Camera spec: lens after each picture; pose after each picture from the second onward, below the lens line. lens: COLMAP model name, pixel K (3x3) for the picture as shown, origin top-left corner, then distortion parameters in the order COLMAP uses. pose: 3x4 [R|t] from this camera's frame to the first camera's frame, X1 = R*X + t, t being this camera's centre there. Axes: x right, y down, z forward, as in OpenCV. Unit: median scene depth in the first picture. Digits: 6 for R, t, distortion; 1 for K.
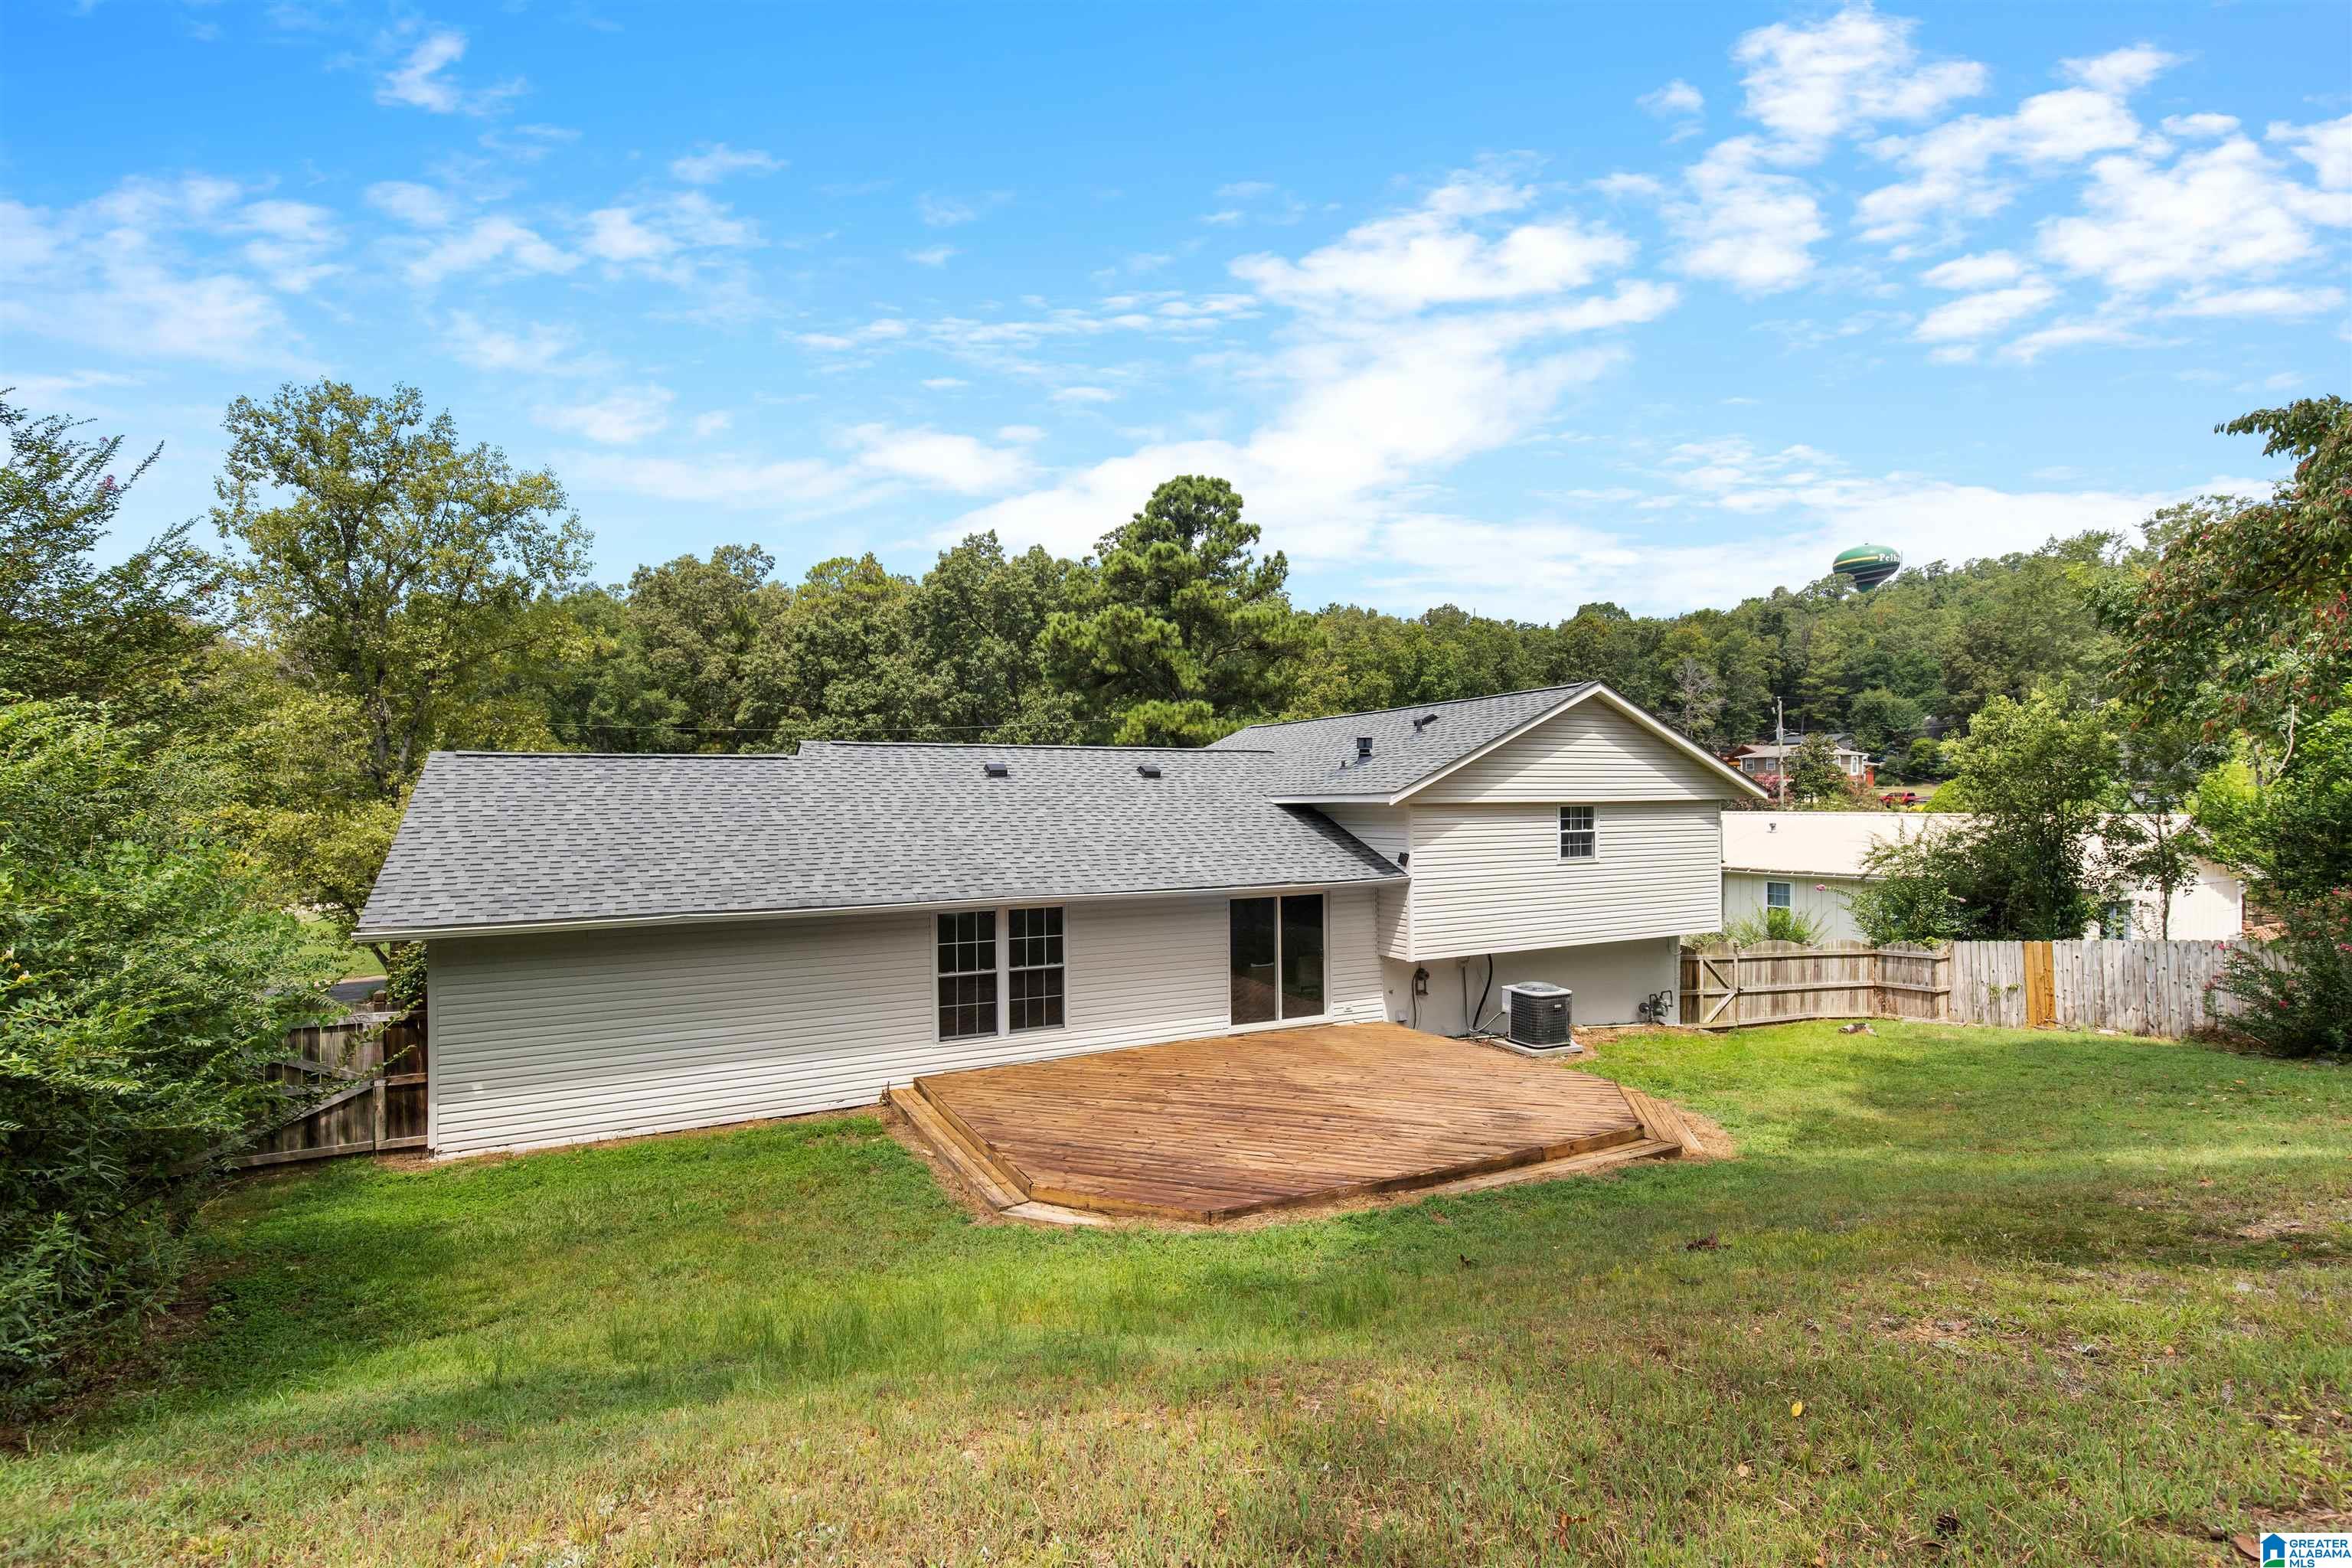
lens RADIAL K [[1074.2, 0, 1175.8], [0, 1074.2, 785.4], [0, 0, 1]] dist [0.000285, -0.000043]
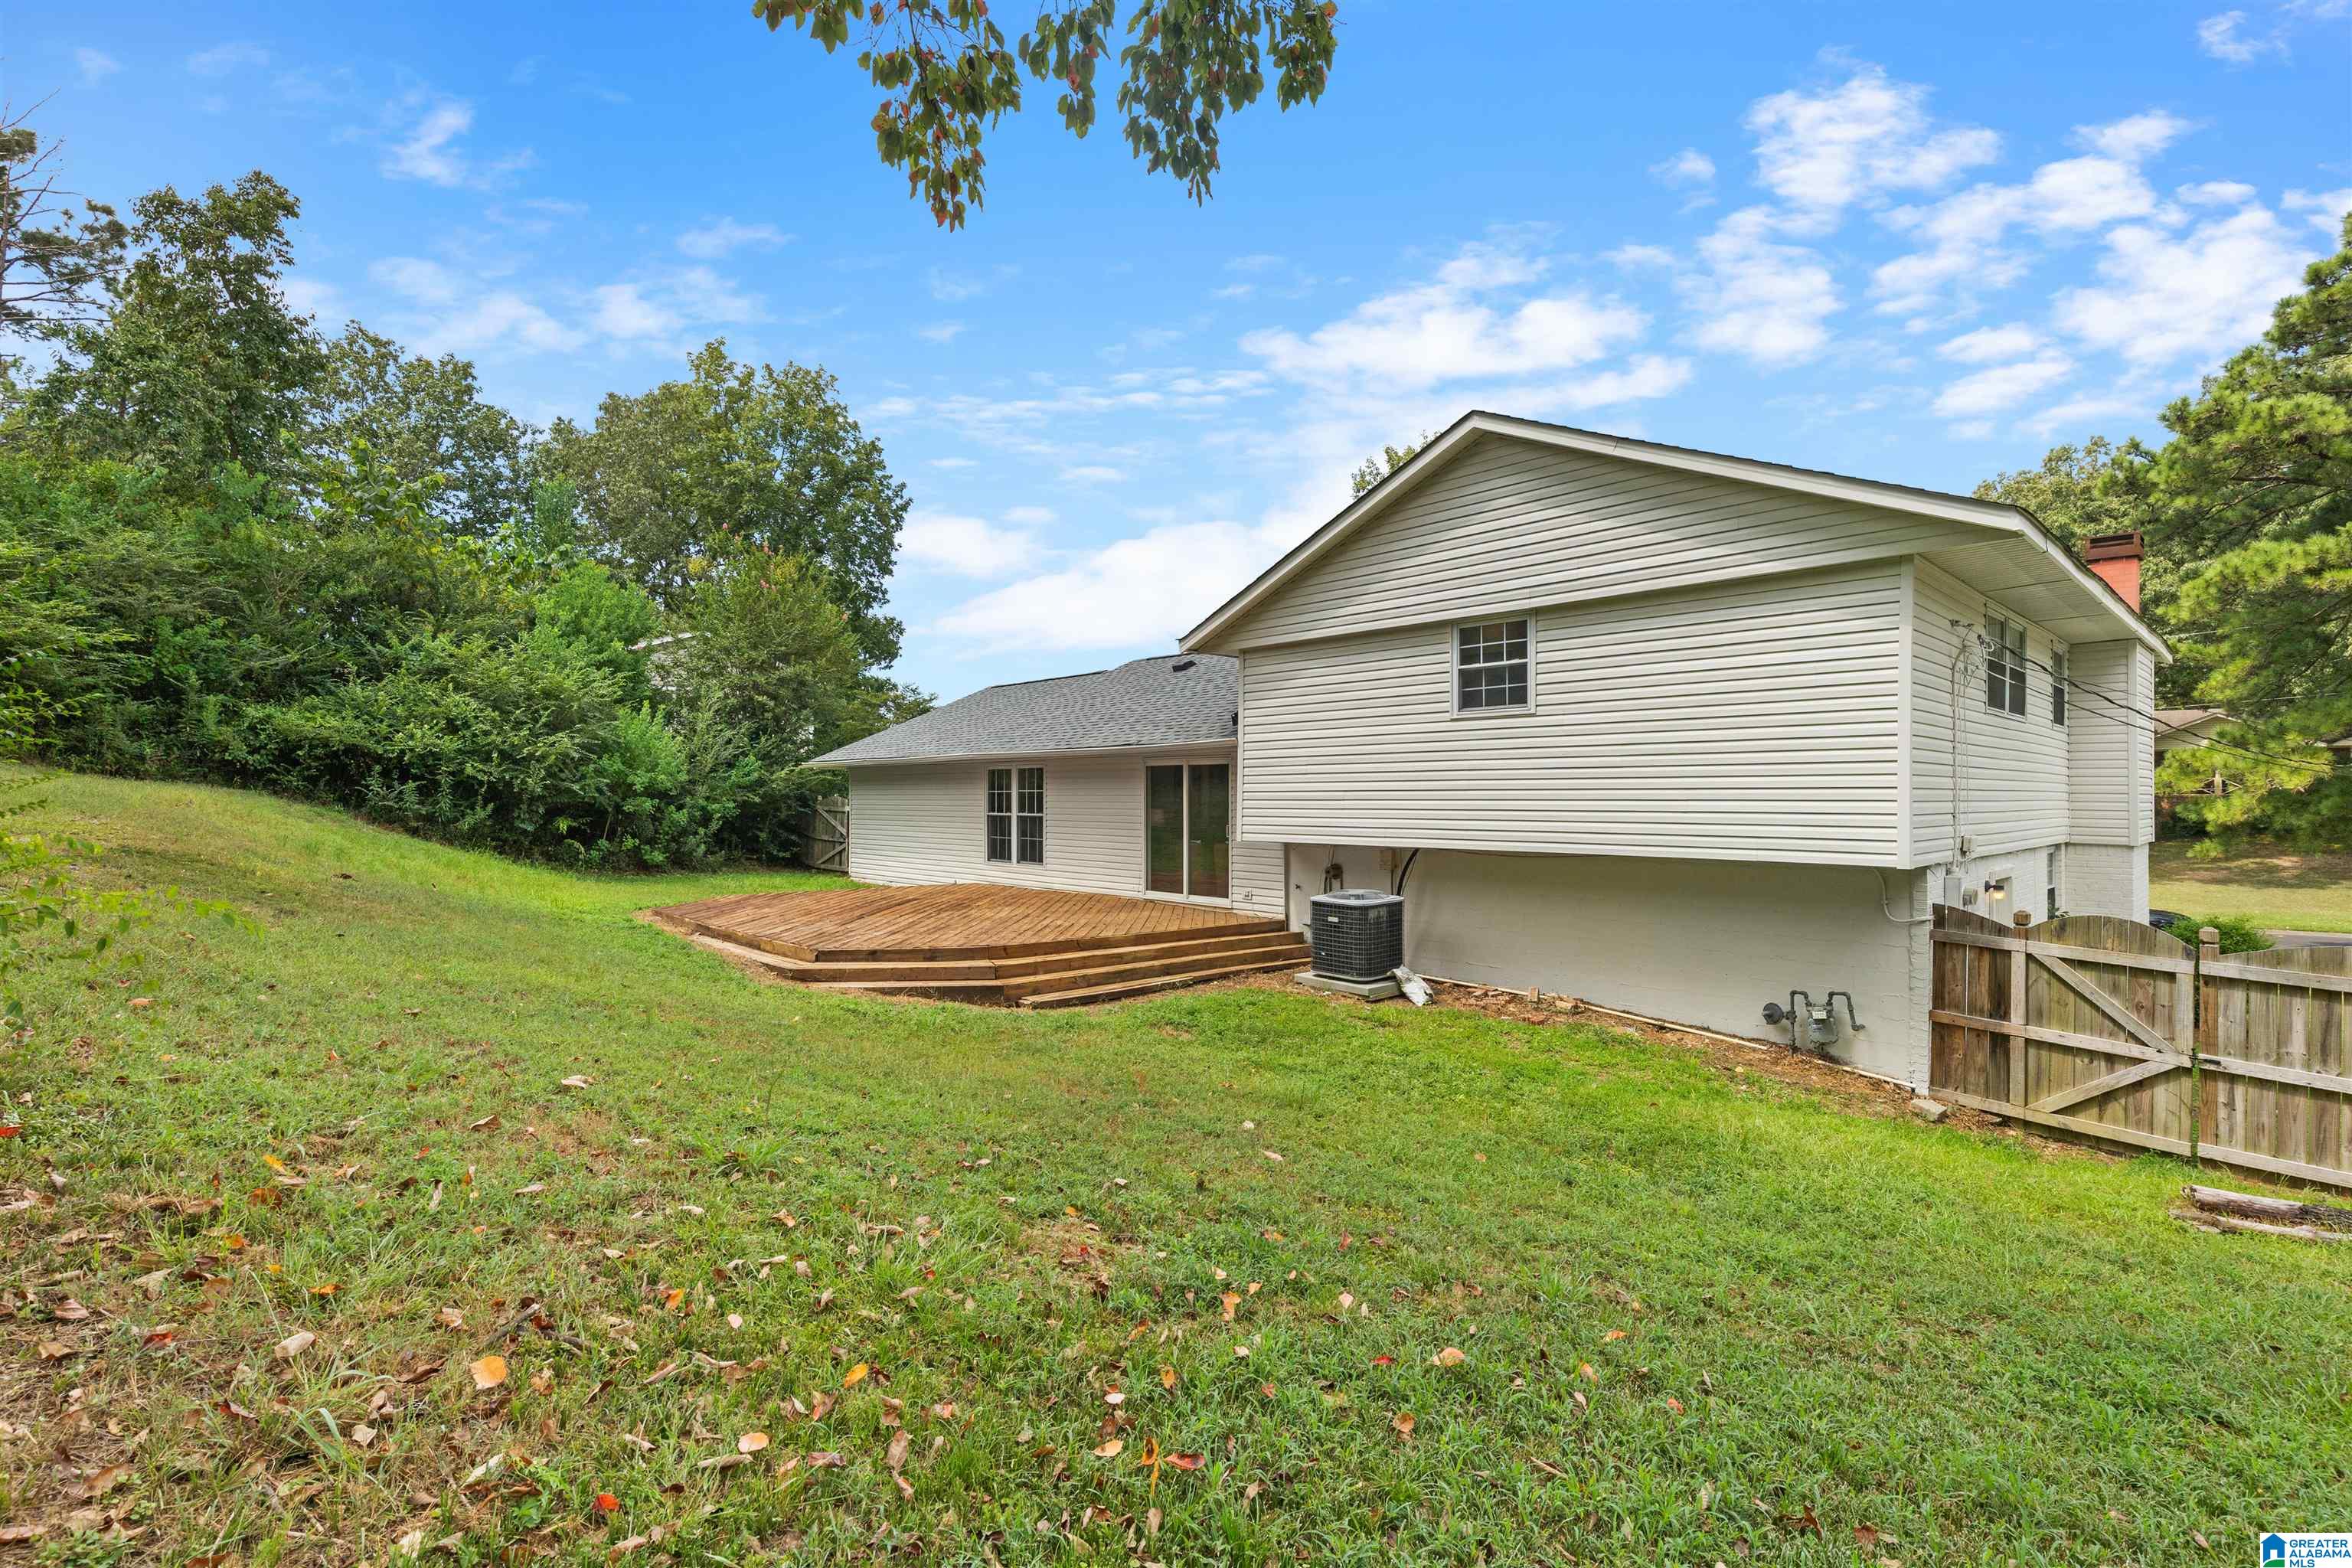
lens RADIAL K [[1074.2, 0, 1176.8], [0, 1074.2, 791.3], [0, 0, 1]] dist [0.000285, -0.000043]
pose [[0.247141, 0.010361, -0.968924, 0.927009], [0.026529, 0.999496, 0.017455, 0.100040], [0.968616, -0.030019, 0.246742, 0.689235]]
